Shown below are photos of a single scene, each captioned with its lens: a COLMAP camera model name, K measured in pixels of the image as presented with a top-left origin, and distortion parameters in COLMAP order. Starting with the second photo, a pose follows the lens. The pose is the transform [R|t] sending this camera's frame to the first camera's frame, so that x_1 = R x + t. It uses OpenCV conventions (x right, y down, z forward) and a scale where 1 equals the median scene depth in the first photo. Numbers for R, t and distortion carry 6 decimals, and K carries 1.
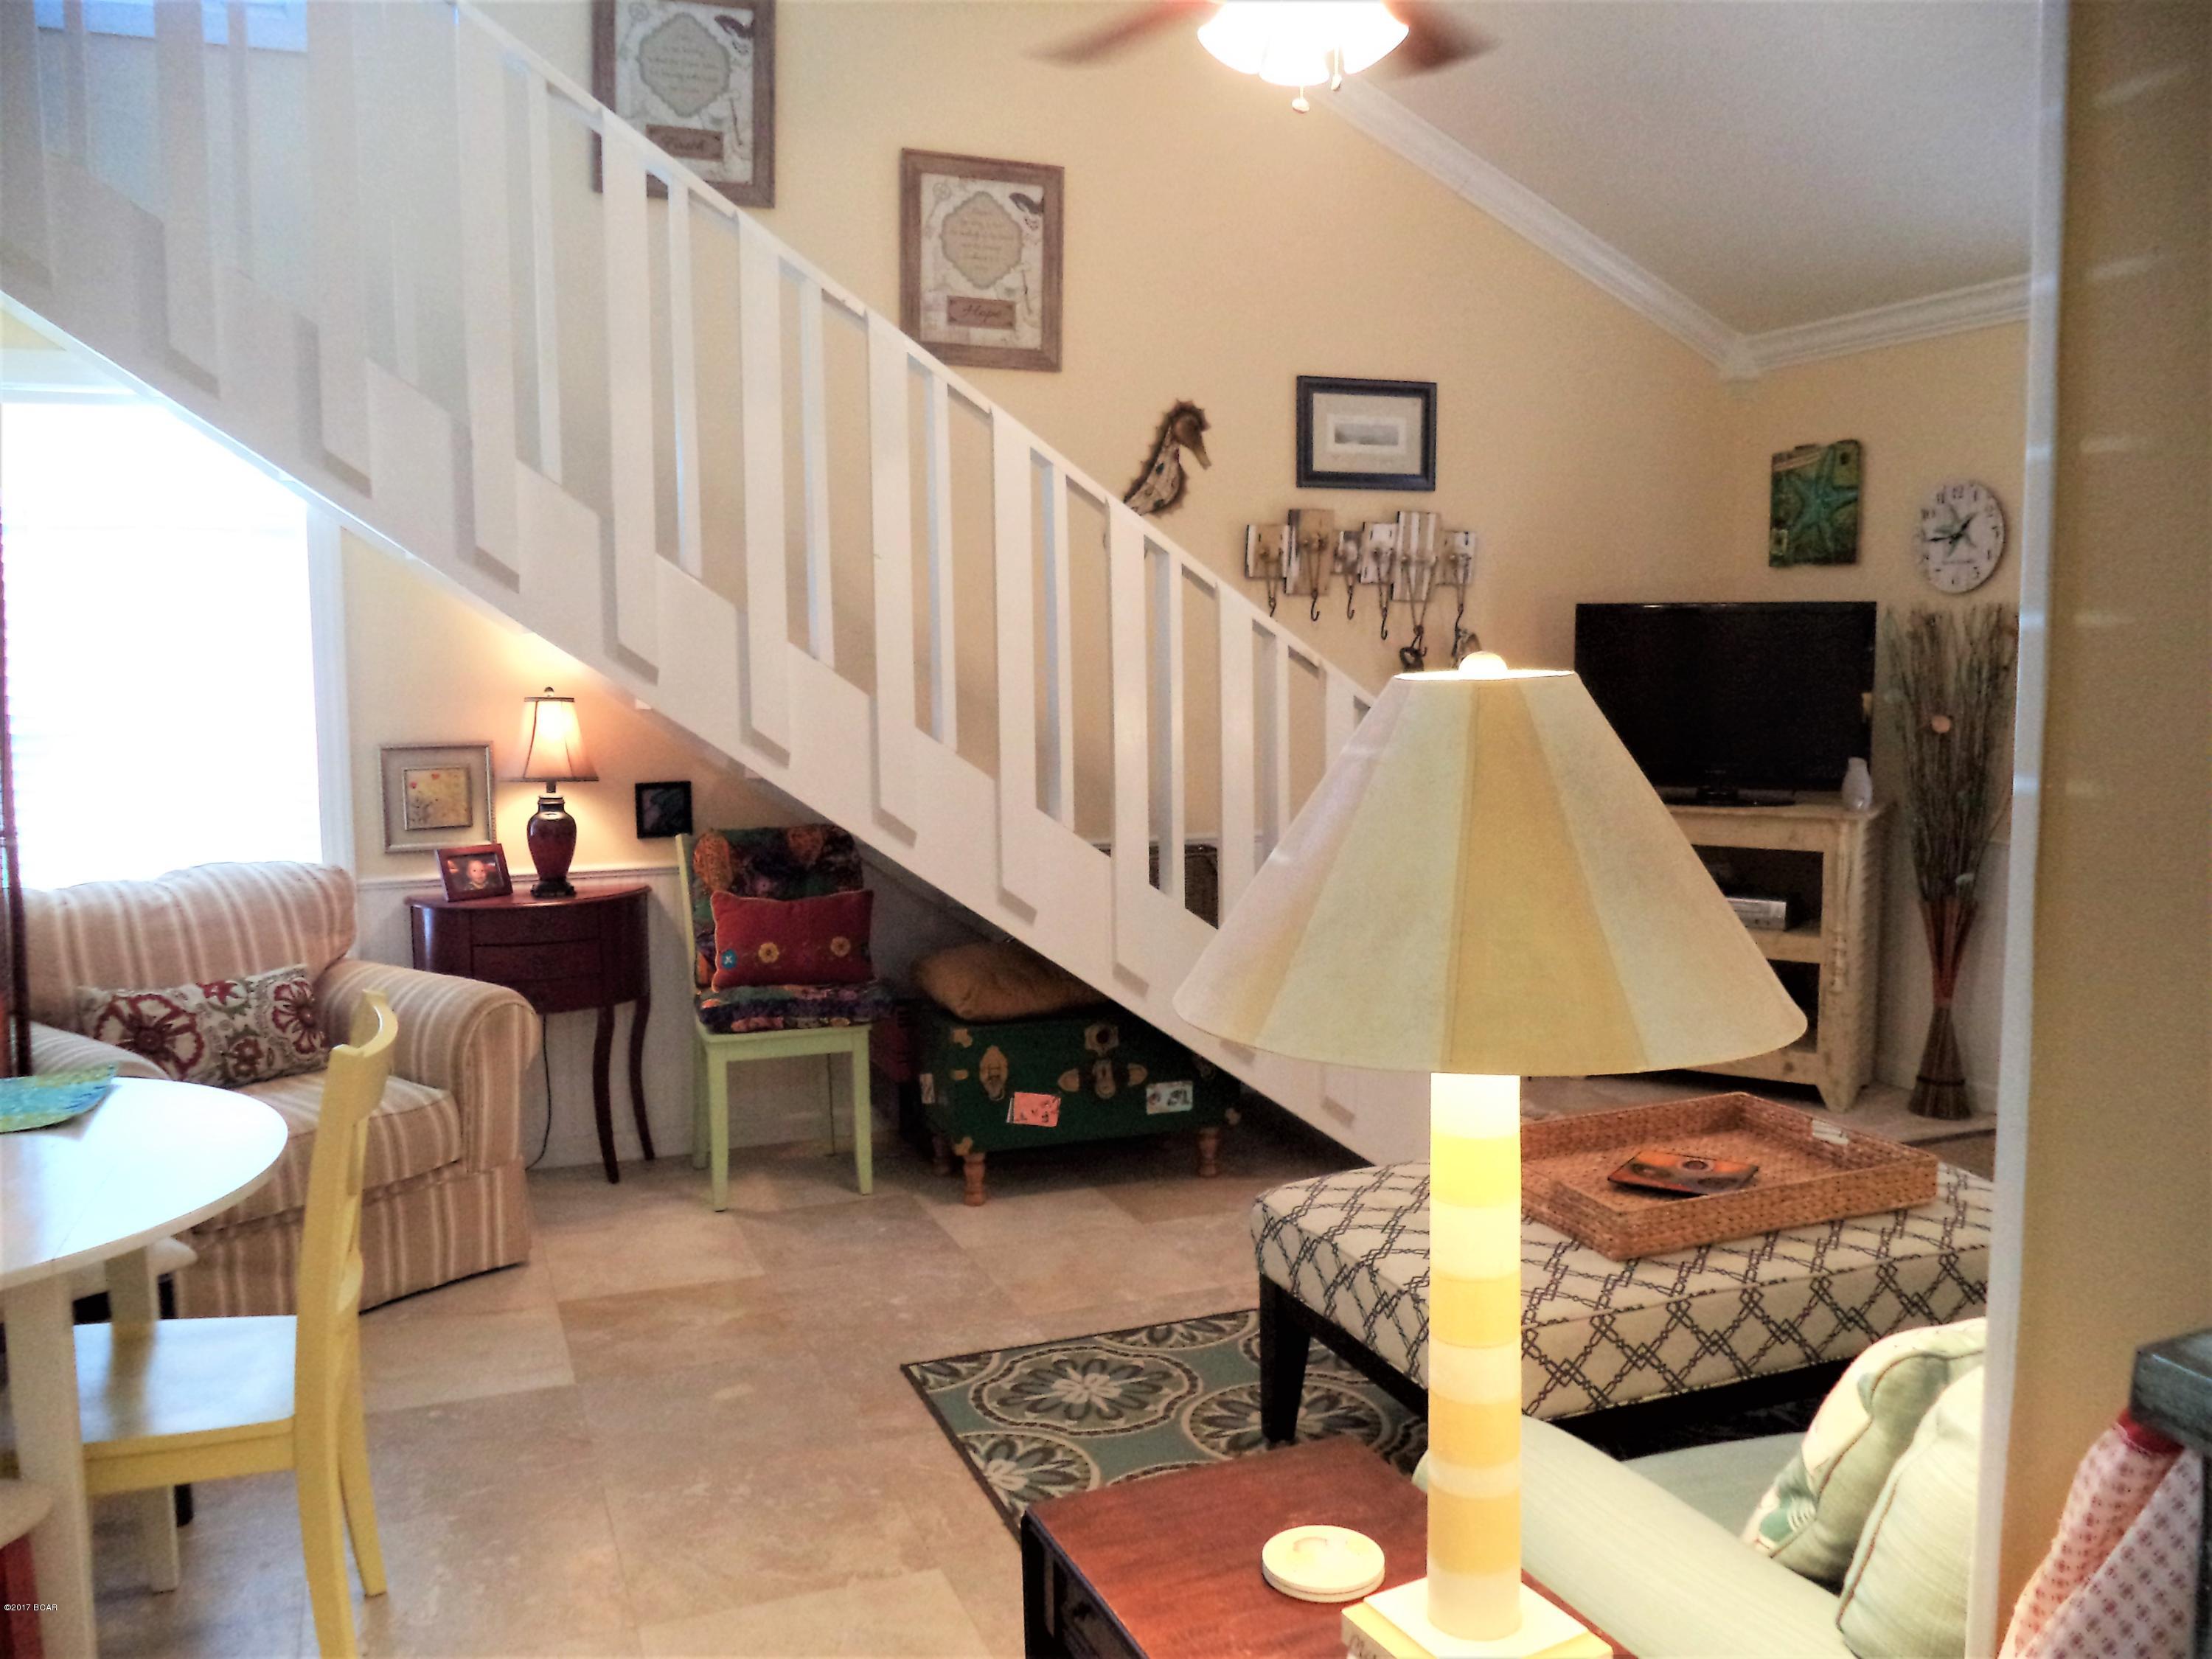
lens RADIAL K [[1754.5, 0, 1103.8], [0, 1754.5, 821.4], [0, 0, 1]] dist [-0.051635, 0.011655]
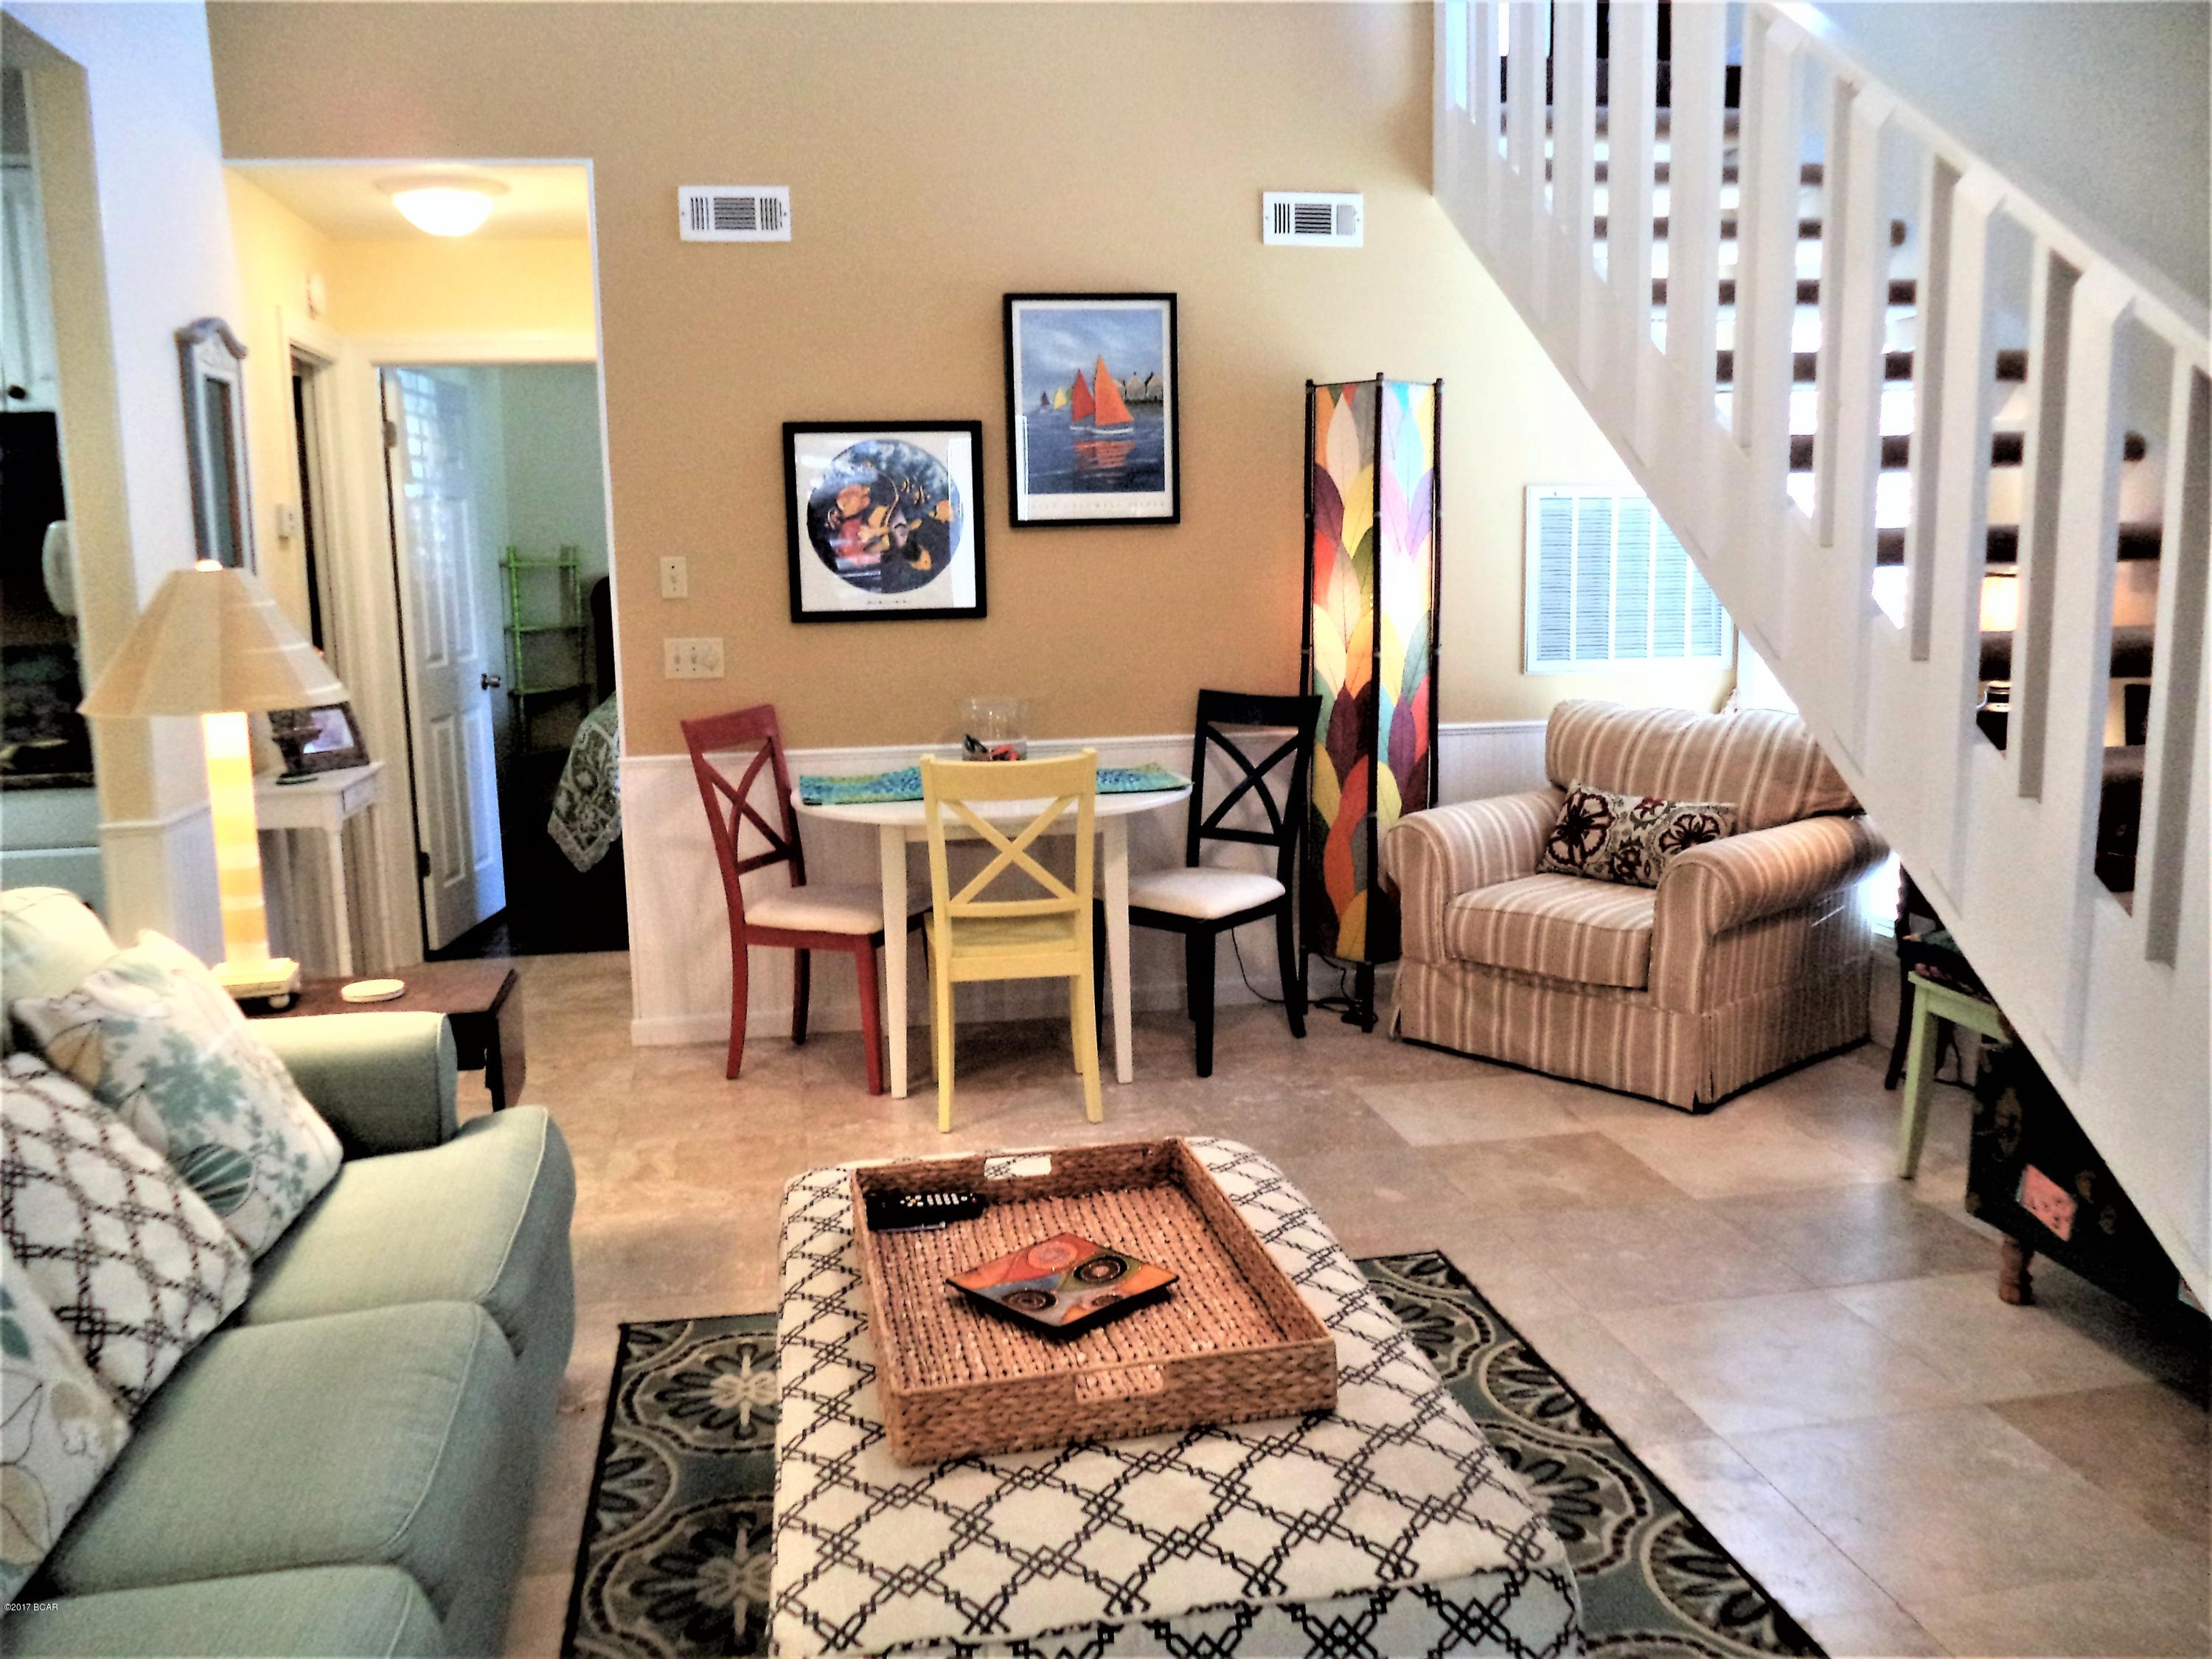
lens RADIAL K [[1754.5, 0, 1096.1], [0, 1754.5, 823.1], [0, 0, 1]] dist [-0.051635, 0.011655]
pose [[-0.204224, 0.162778, -0.965296, 0.572269], [-0.074081, 0.980681, 0.181045, -0.063632], [0.976117, 0.108484, -0.188220, 0.654493]]
